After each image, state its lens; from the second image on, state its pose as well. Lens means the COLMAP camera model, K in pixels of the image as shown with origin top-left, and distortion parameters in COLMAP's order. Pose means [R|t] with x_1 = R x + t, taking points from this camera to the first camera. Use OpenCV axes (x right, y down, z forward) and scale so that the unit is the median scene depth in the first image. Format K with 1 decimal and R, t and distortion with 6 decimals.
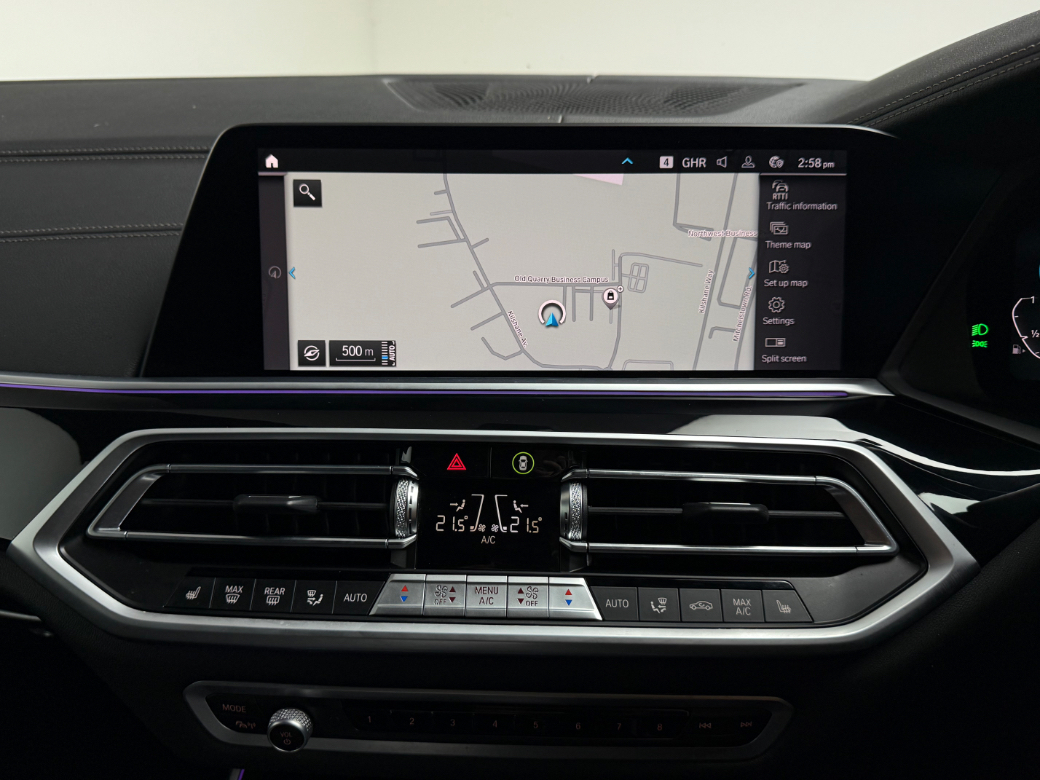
lens RADIAL K [[780.6, 0, 520.0], [0, 780.6, 390.0], [0, 0, 1]] dist [0.058300, -0.144086]
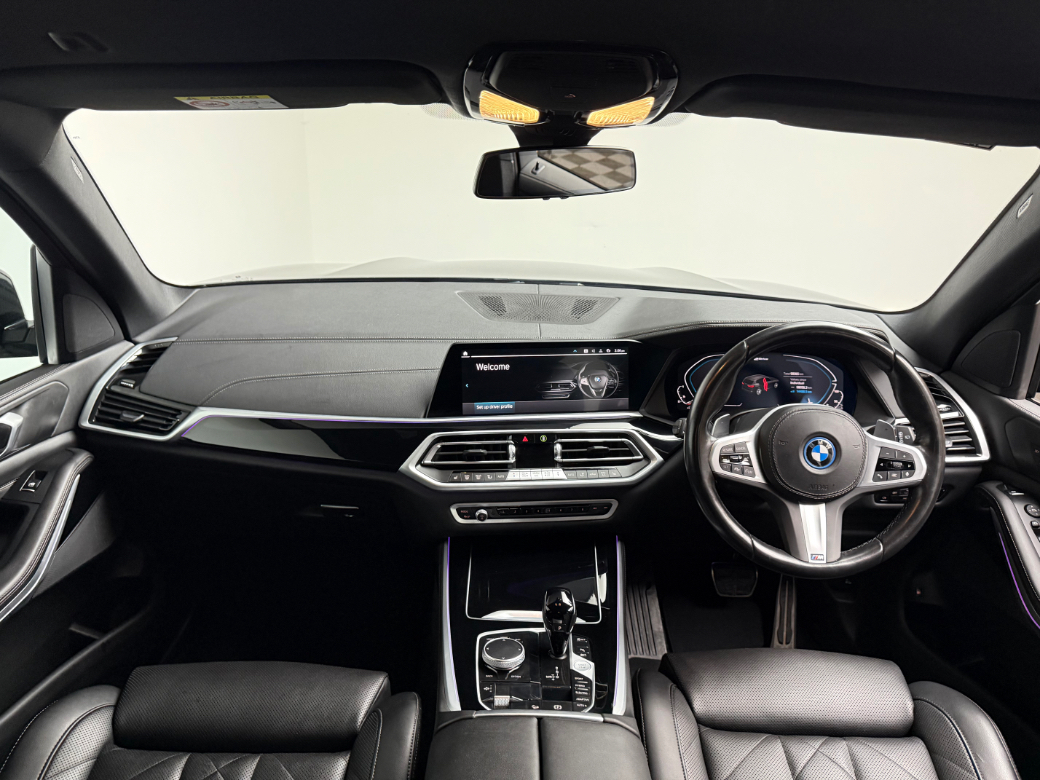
lens RADIAL K [[599.3, 0, 520.0], [0, 599.3, 390.0], [0, 0, 1]] dist [0.001834, 0.000203]
pose [[0.990326, -0.025591, 0.136382, -0.474106], [0.030038, 0.999079, -0.030650, -0.048443], [-0.135472, 0.034450, 0.990182, -1.732470]]
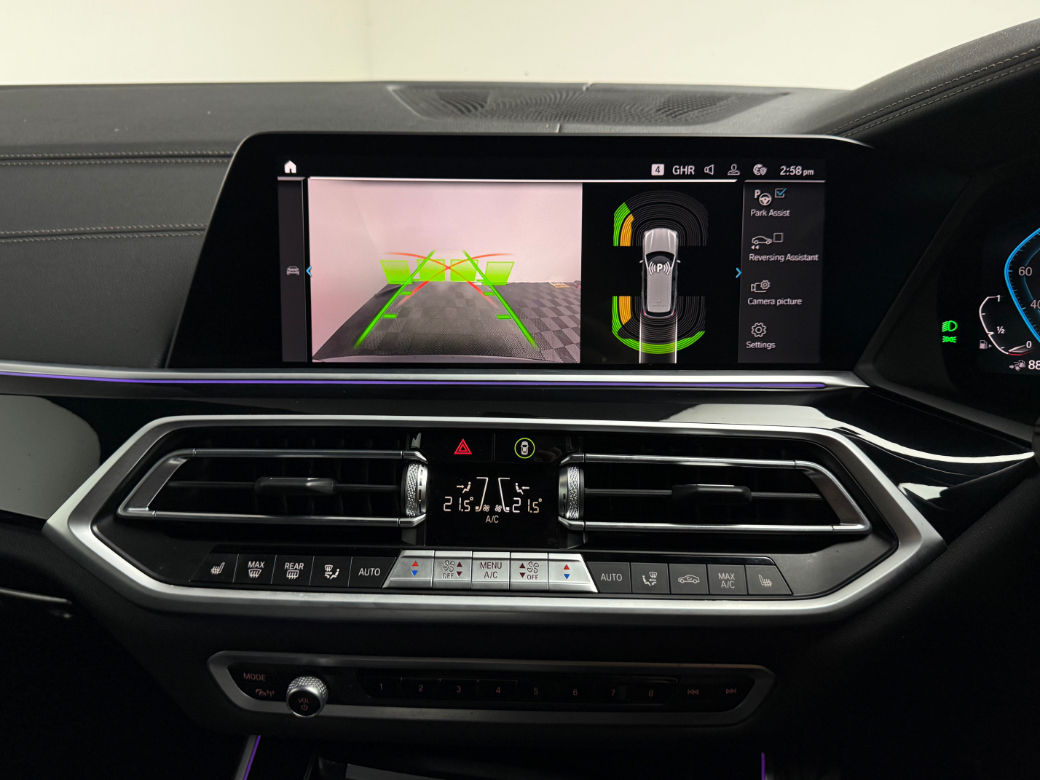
lens RADIAL K [[780.6, 0, 520.0], [0, 780.6, 390.0], [0, 0, 1]] dist [0.058300, -0.144086]
pose [[0.999953, 0.002165, 0.009432, -0.012702], [-0.002160, 0.999998, -0.000517, 0.013801], [-0.009433, 0.000497, 0.999955, -0.077529]]
